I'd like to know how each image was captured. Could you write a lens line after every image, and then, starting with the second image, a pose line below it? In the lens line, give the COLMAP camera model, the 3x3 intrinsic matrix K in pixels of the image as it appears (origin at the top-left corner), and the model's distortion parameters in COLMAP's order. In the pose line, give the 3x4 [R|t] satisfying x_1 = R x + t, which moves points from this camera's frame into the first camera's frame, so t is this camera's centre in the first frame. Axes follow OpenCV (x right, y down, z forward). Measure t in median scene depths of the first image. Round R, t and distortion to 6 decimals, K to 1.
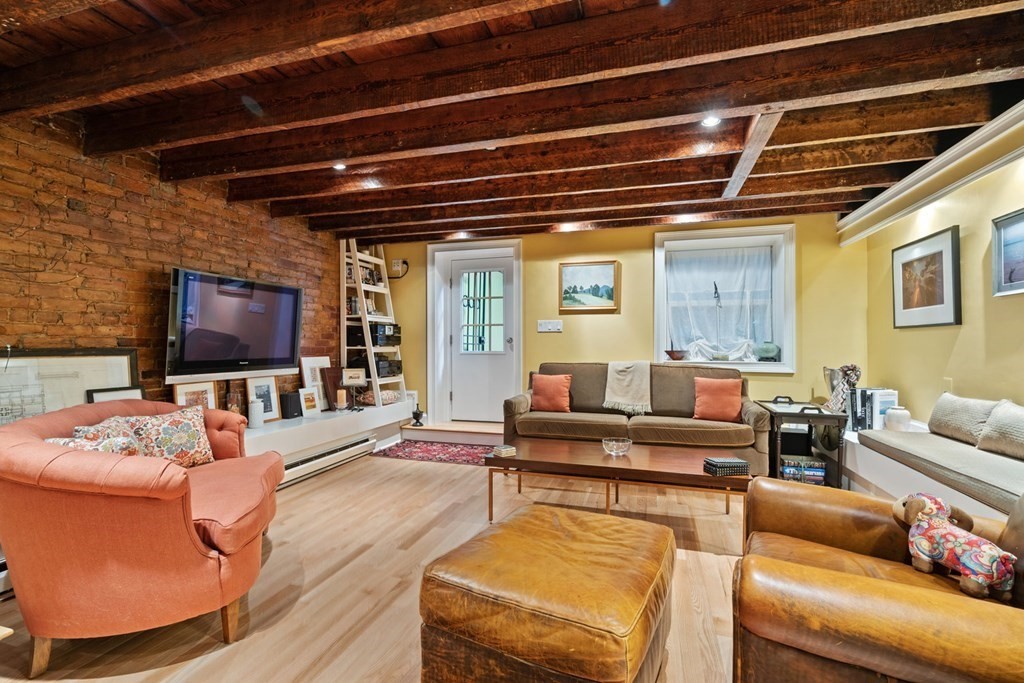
lens RADIAL K [[465.8, 0, 510.1], [0, 465.8, 345.5], [0, 0, 1]] dist [-0.002031, 0.000124]
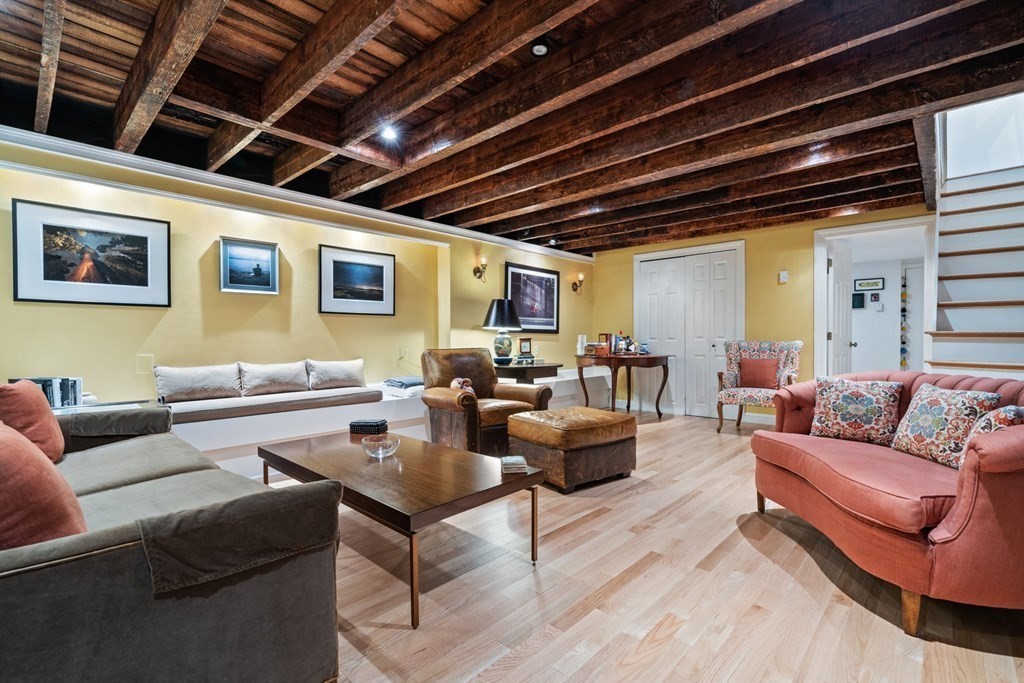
lens RADIAL K [[465.8, 0, 510.1], [0, 465.8, 345.5], [0, 0, 1]] dist [-0.002031, 0.000124]
pose [[-0.897213, -0.007064, 0.441541, -0.363295], [0.000728, 0.999847, 0.017476, 0.035687], [-0.441597, 0.016001, -0.897071, 1.865874]]
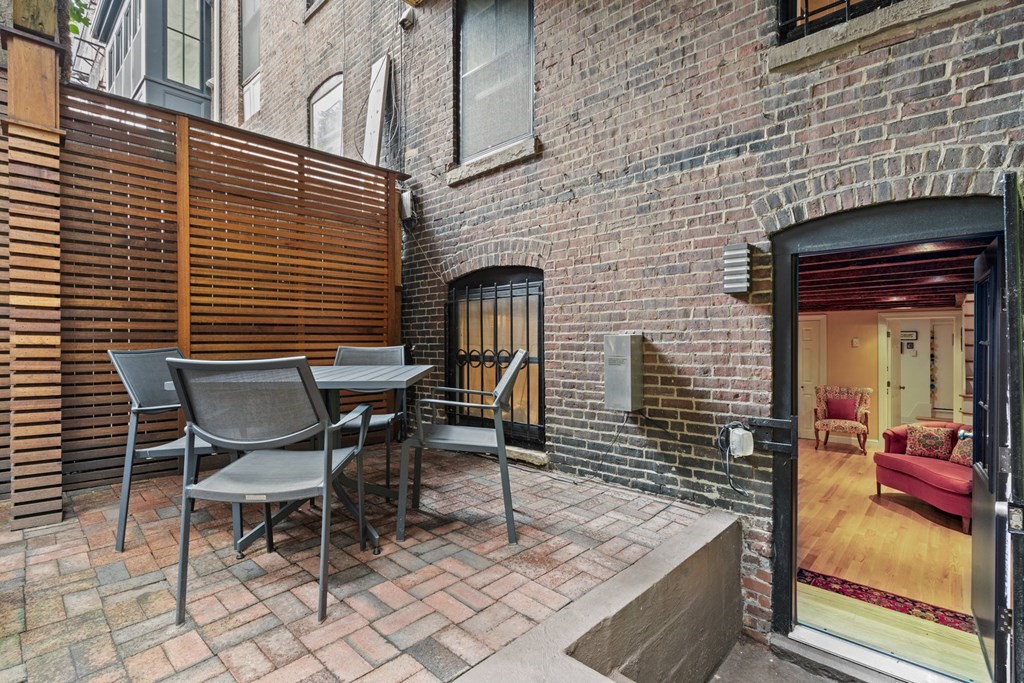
lens RADIAL K [[479.8, 0, 512.1], [0, 479.8, 346.0], [0, 0, 1]] dist [-0.000990, 0.000579]
pose [[-0.901048, -0.003392, 0.433705, 0.126633], [-0.001117, 0.999984, 0.005501, -0.226242], [-0.433717, 0.004472, -0.901038, 3.255515]]
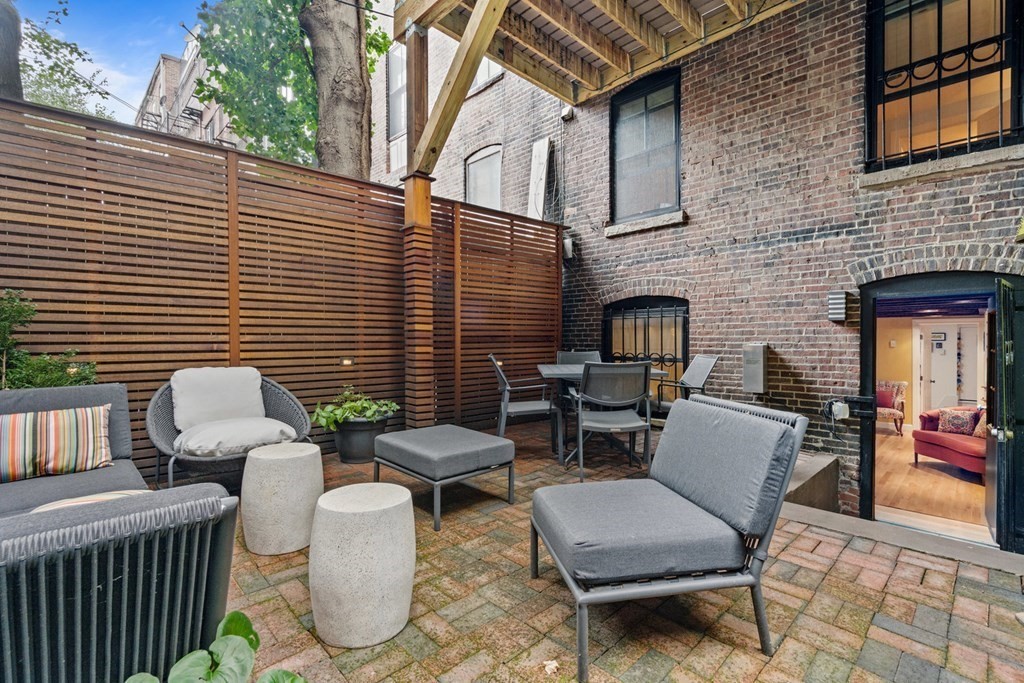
lens RADIAL K [[465.8, 0, 510.1], [0, 465.8, 345.5], [0, 0, 1]] dist [-0.002031, 0.000124]
pose [[-0.879568, -0.005451, 0.475741, 0.369561], [0.000331, 0.999927, 0.012068, -0.266201], [-0.475772, 0.010772, -0.879503, 4.105723]]
